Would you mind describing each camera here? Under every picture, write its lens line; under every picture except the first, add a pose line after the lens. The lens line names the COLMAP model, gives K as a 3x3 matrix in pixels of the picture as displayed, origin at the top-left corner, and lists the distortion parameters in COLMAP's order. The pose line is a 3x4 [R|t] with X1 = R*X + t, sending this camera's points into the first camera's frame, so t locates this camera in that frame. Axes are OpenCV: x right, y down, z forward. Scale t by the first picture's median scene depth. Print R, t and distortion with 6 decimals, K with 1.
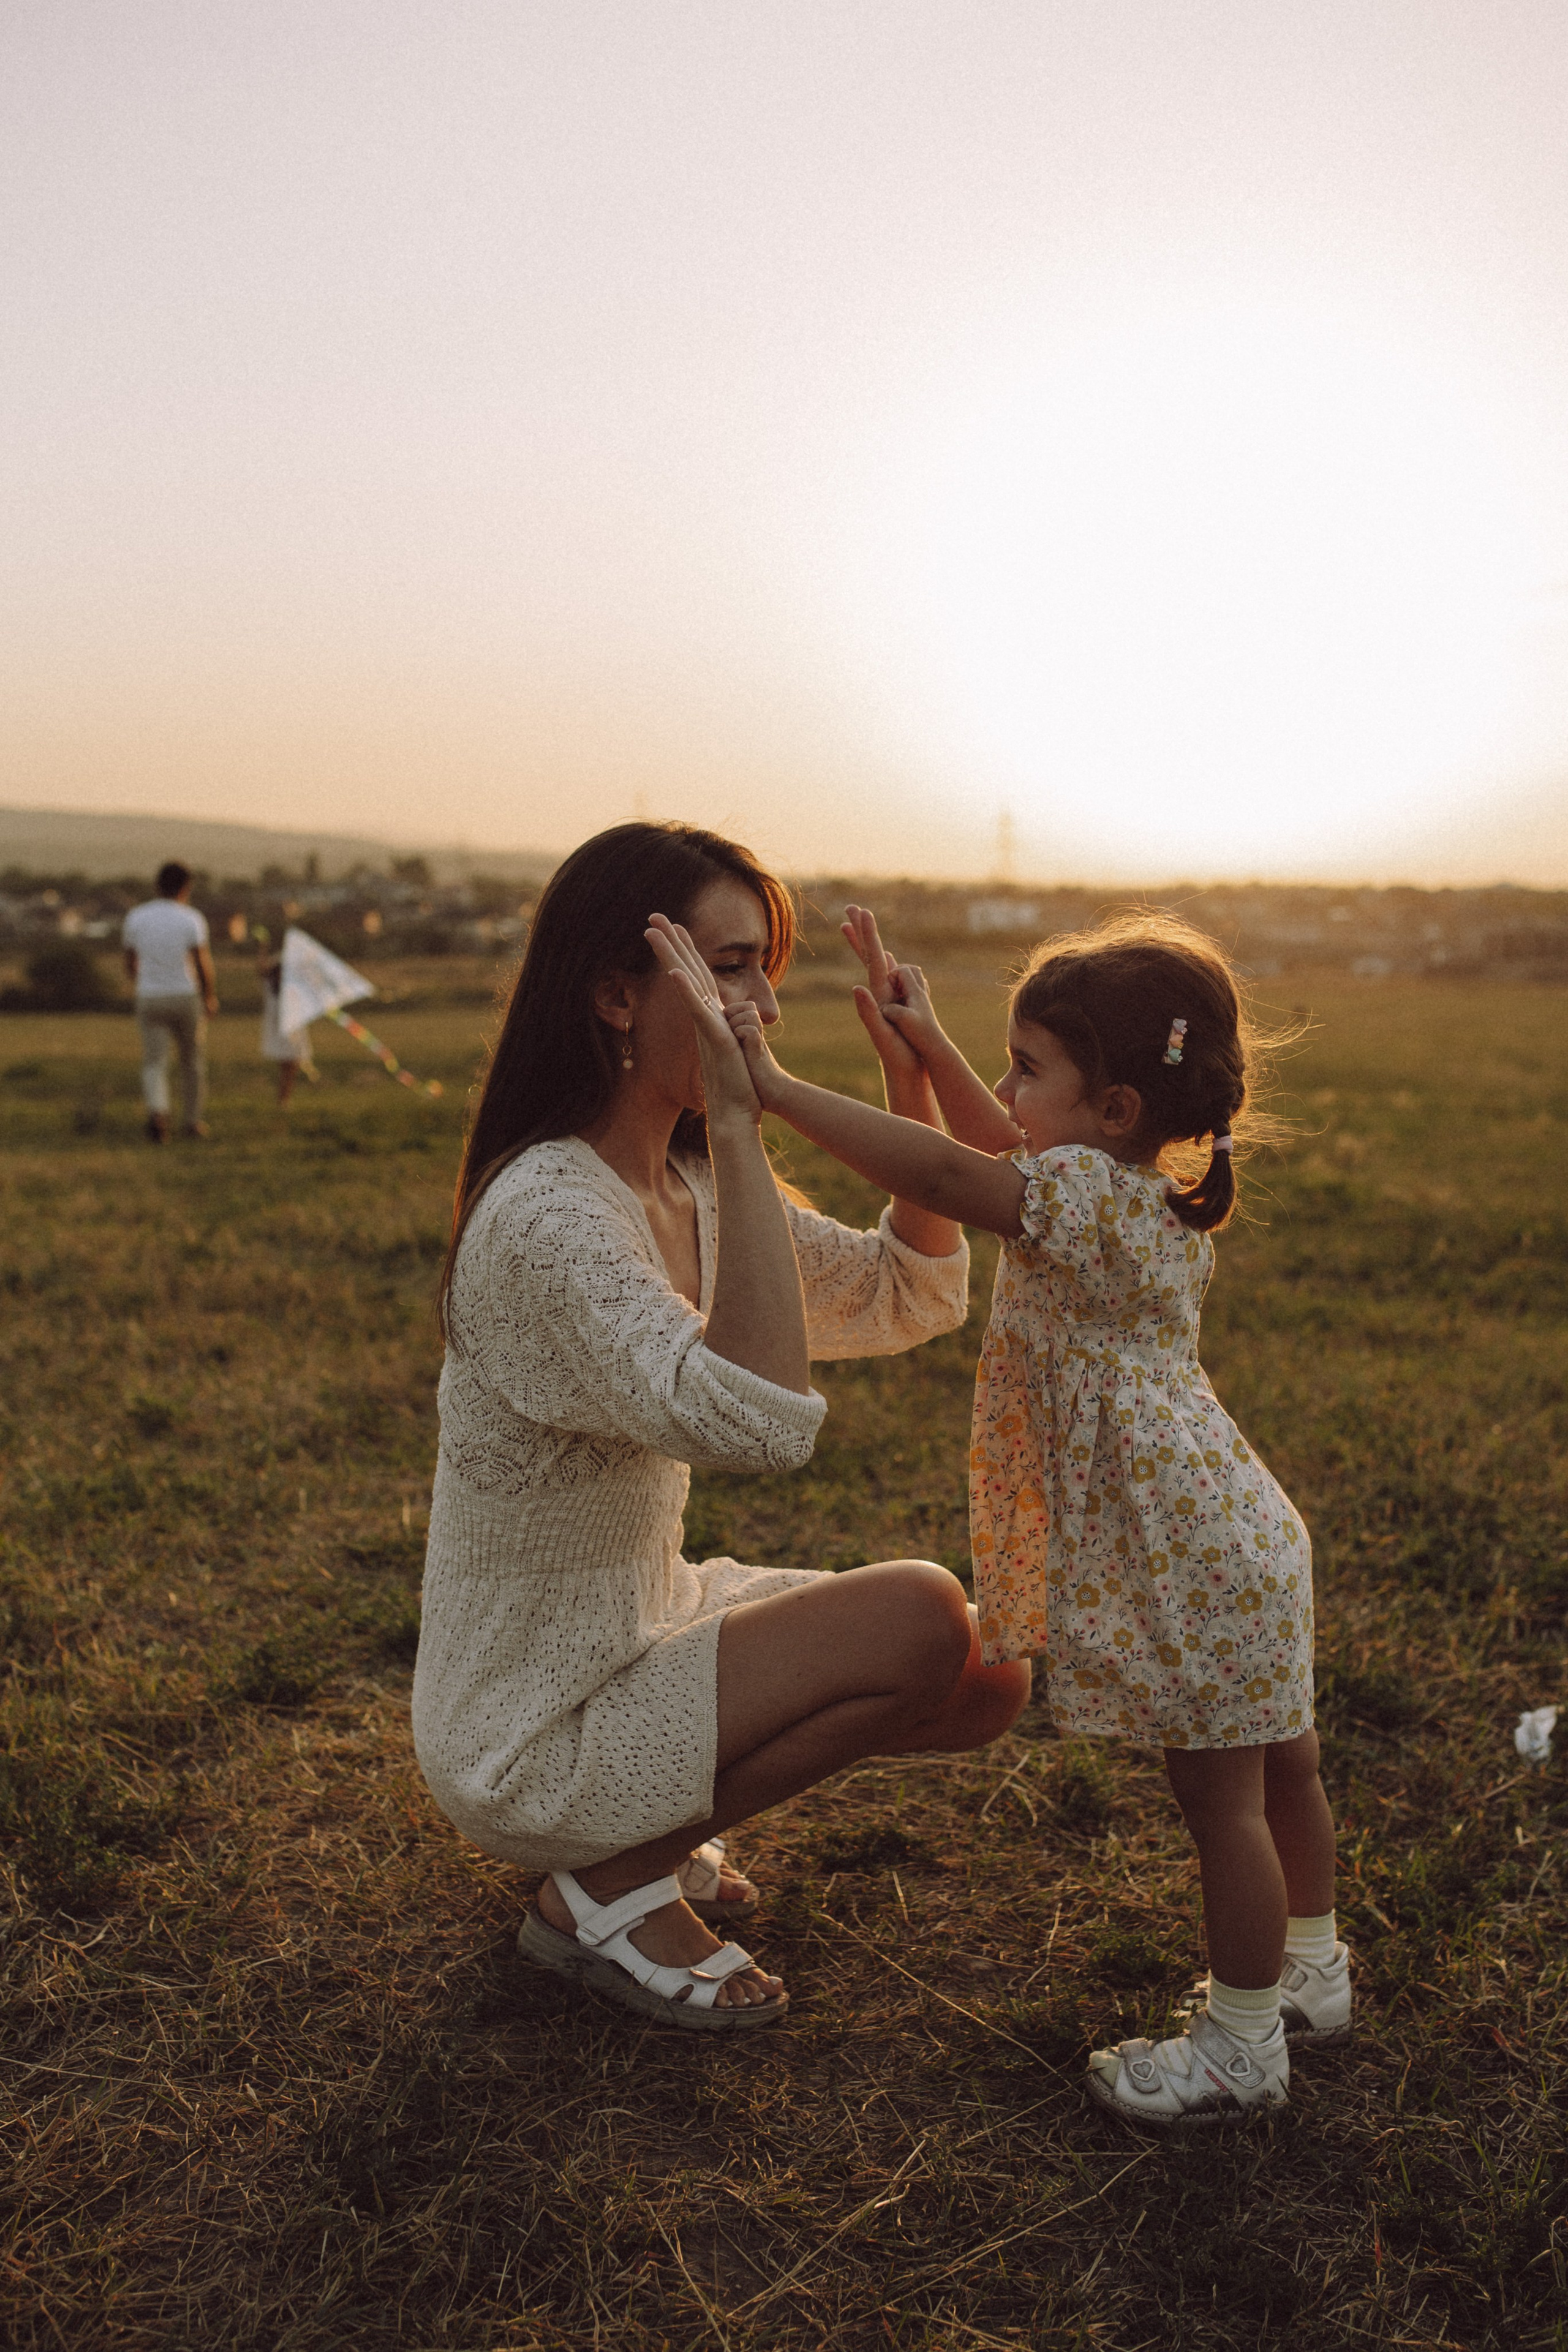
lens RADIAL K [[2497.9, 0, 793.1], [0, 2497.9, 1183.1], [0, 0, 1]] dist [-0.052315, 0.000000]
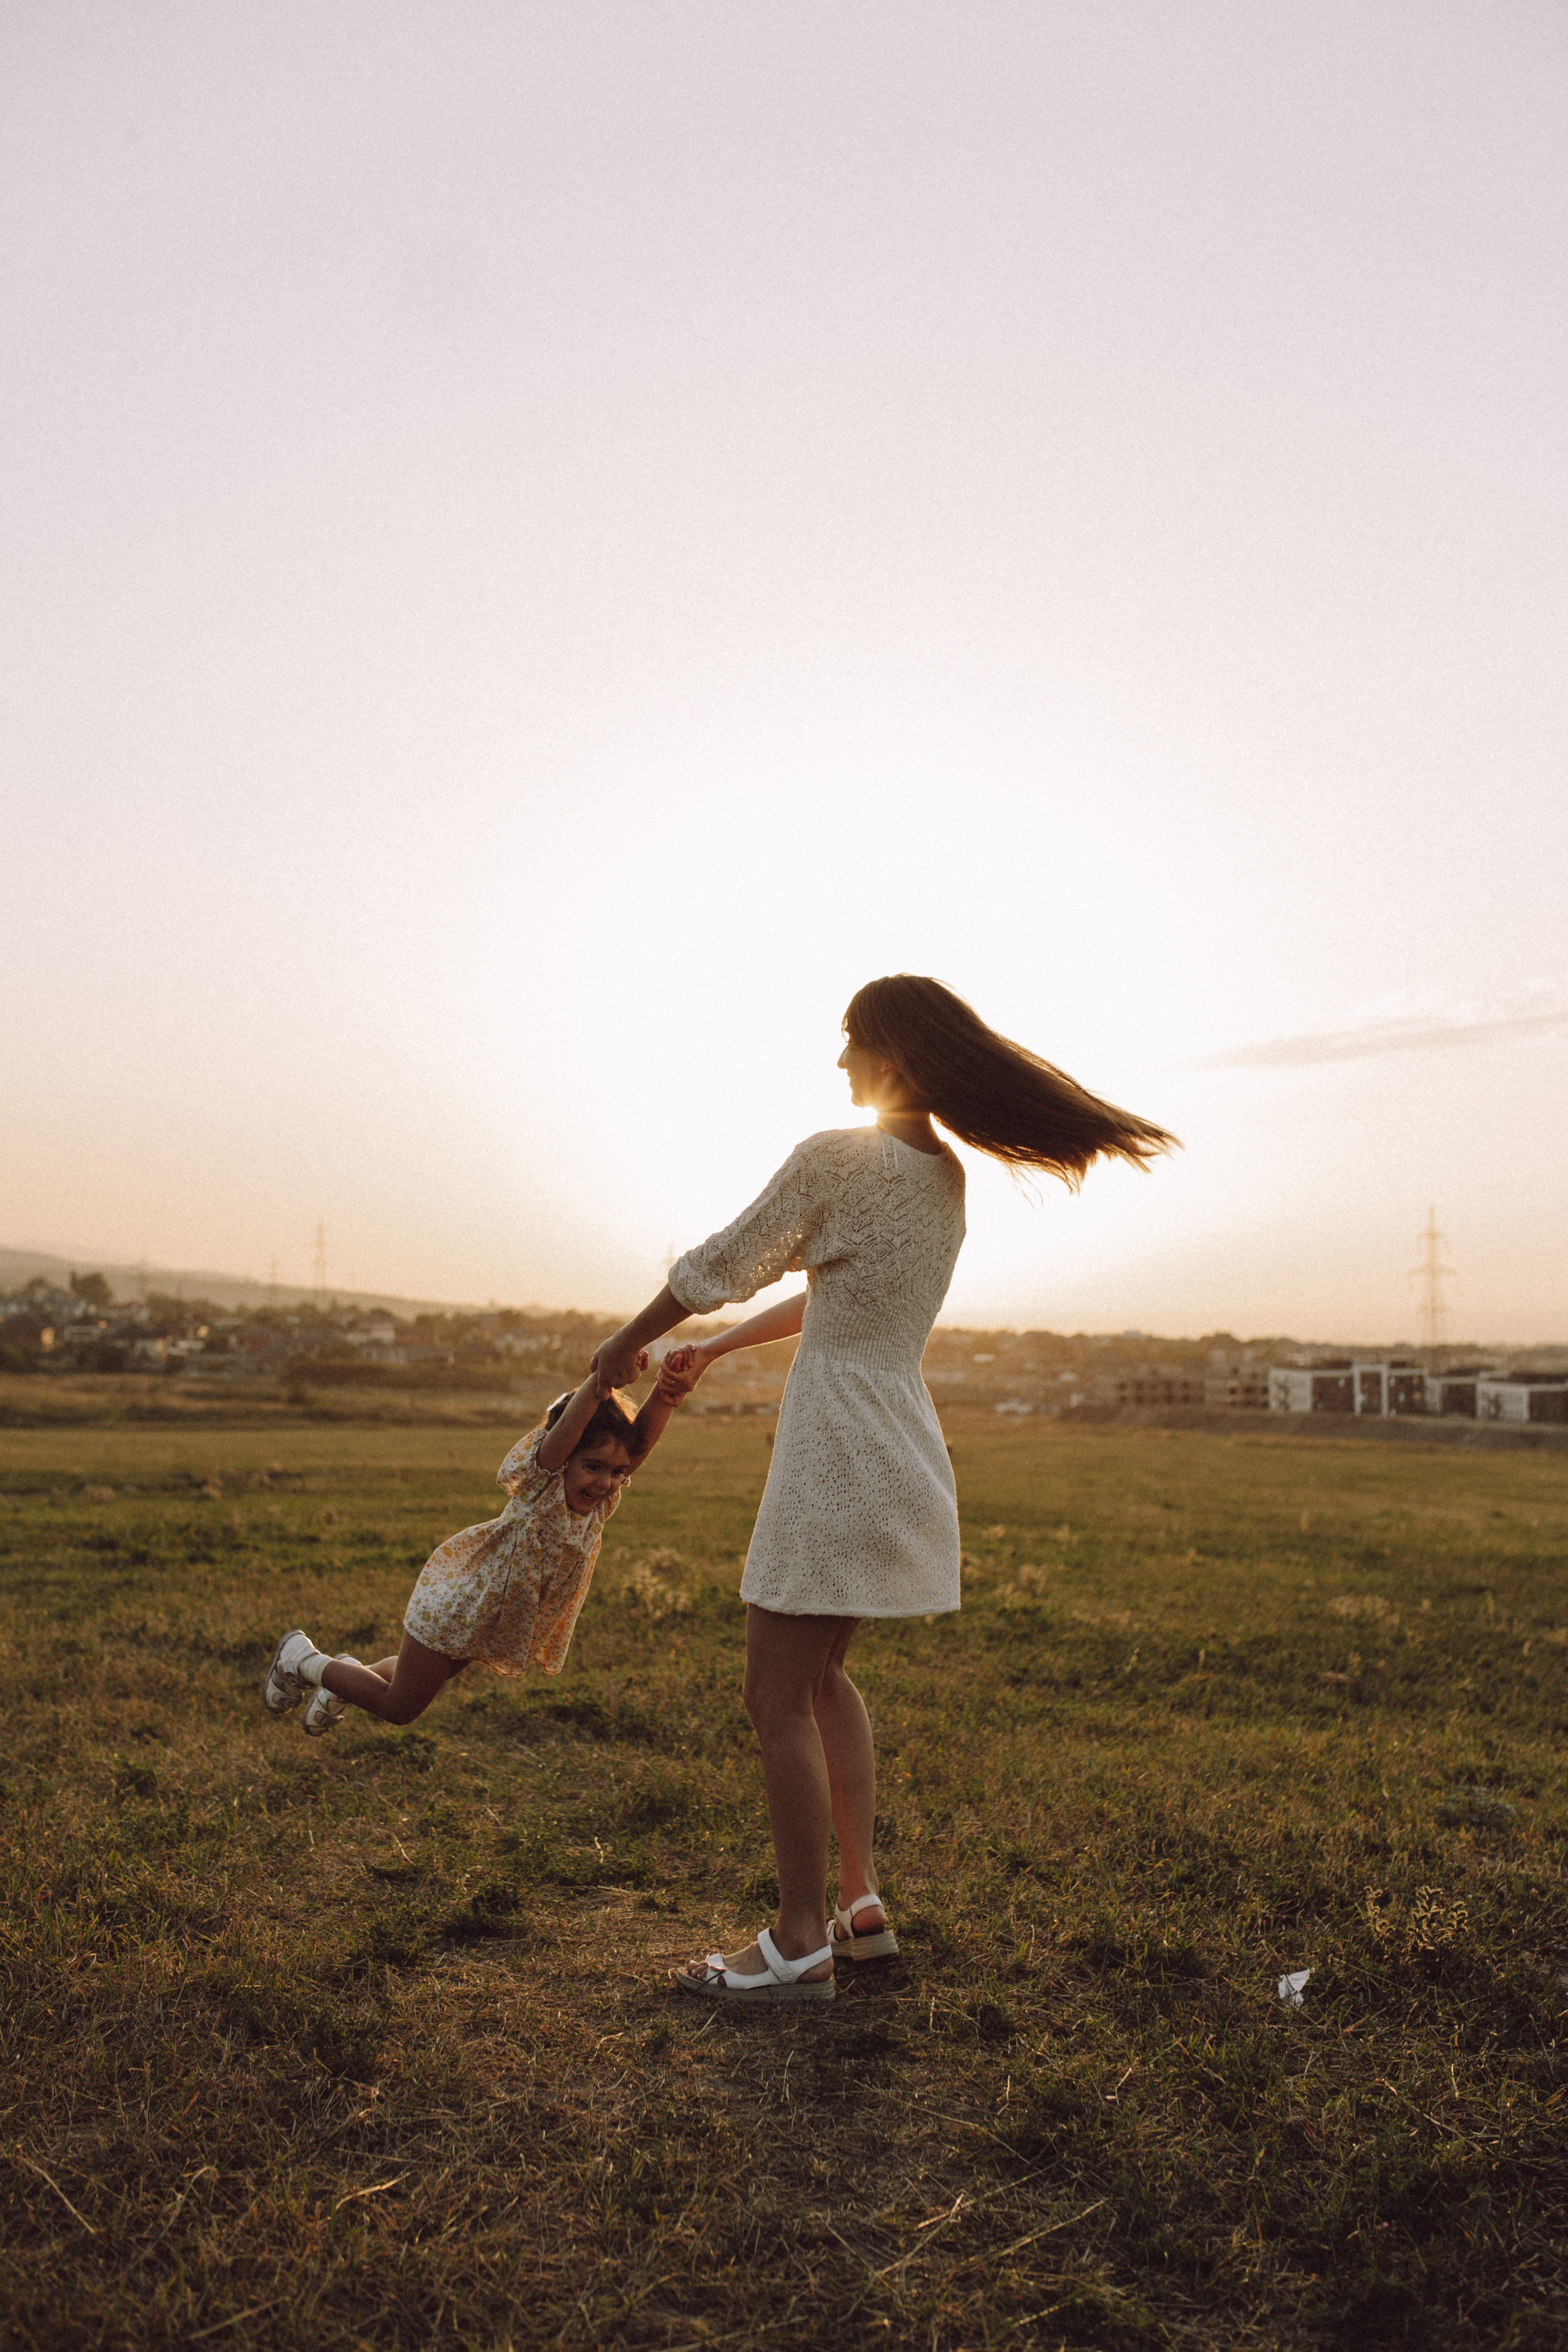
lens RADIAL K [[2477.5, 0, 775.4], [0, 2477.5, 1164.1], [0, 0, 1]] dist [-0.018693, 0.000000]
pose [[0.989609, 0.040997, 0.137813, -0.072010], [-0.015859, 0.983762, -0.178773, 0.005829], [-0.142905, 0.174730, 0.974191, -0.145946]]
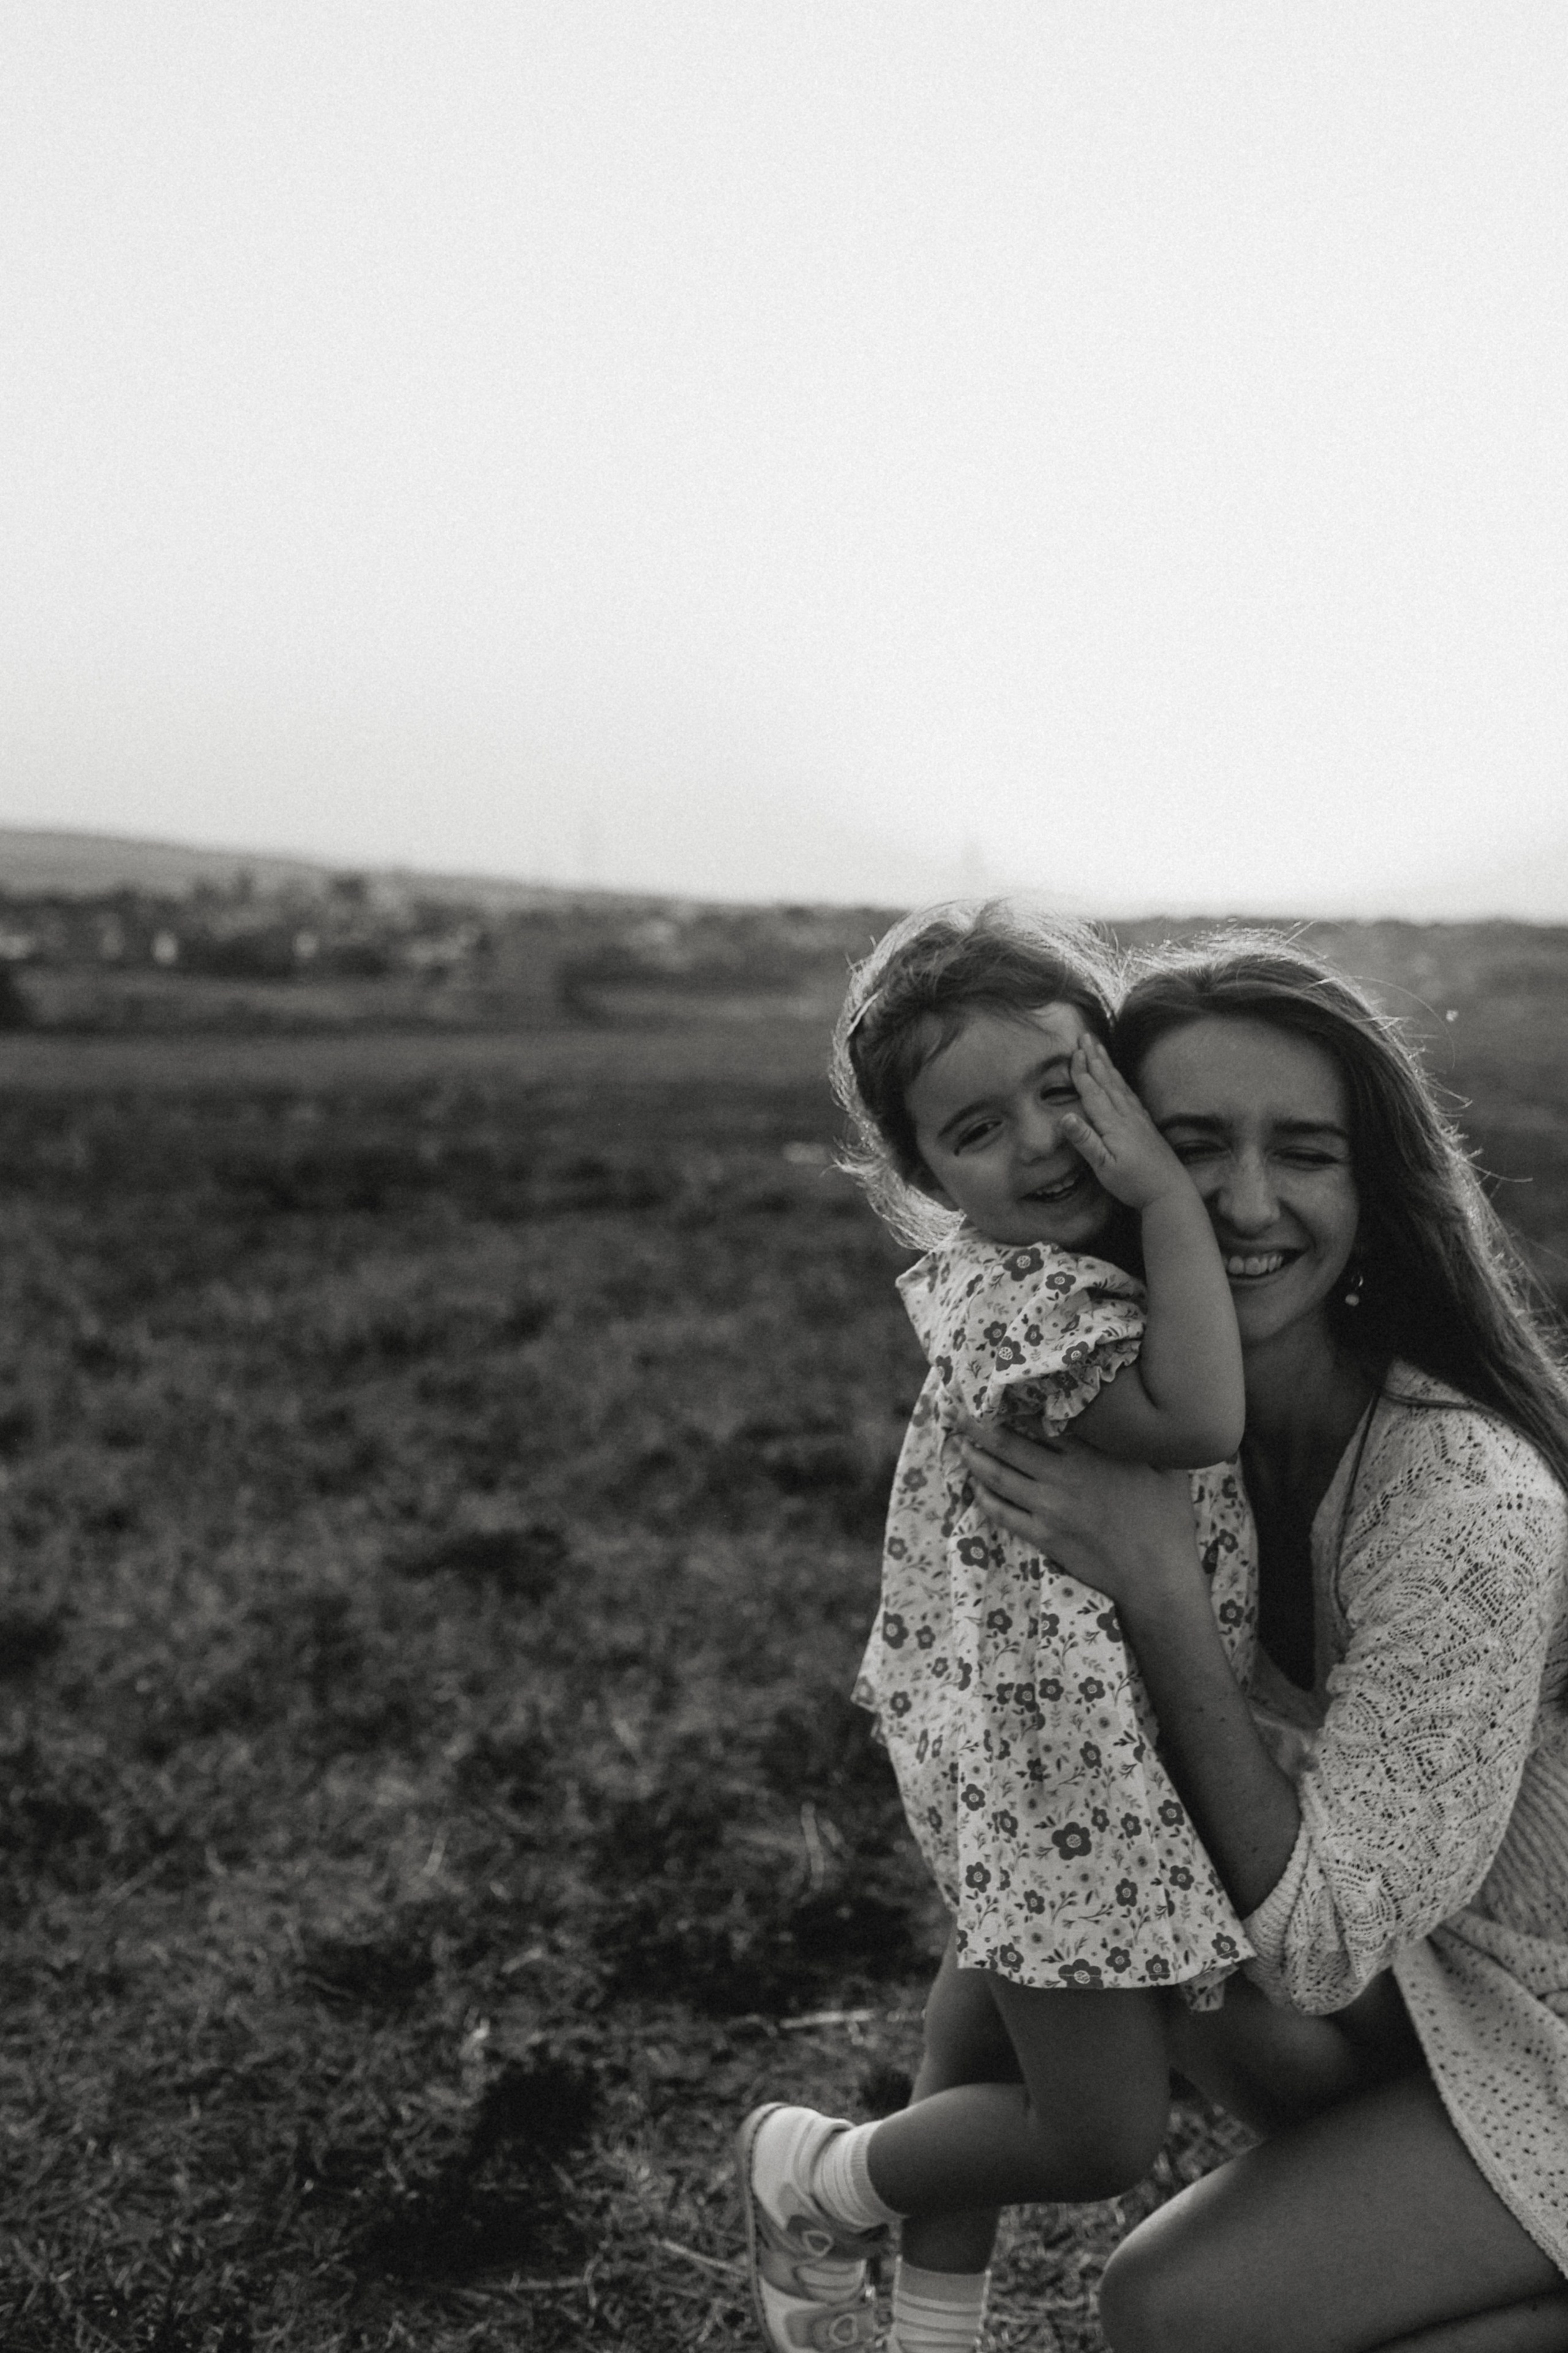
lens RADIAL K [[2498.7, 0, 778.7], [0, 2498.7, 1181.8], [0, 0, 1]] dist [-0.052315, 0.000000]
pose [[0.999702, 0.010066, 0.022254, -0.035144], [-0.009808, 0.999884, -0.011655, -0.016341], [-0.022368, 0.011433, 0.999684, 0.175233]]
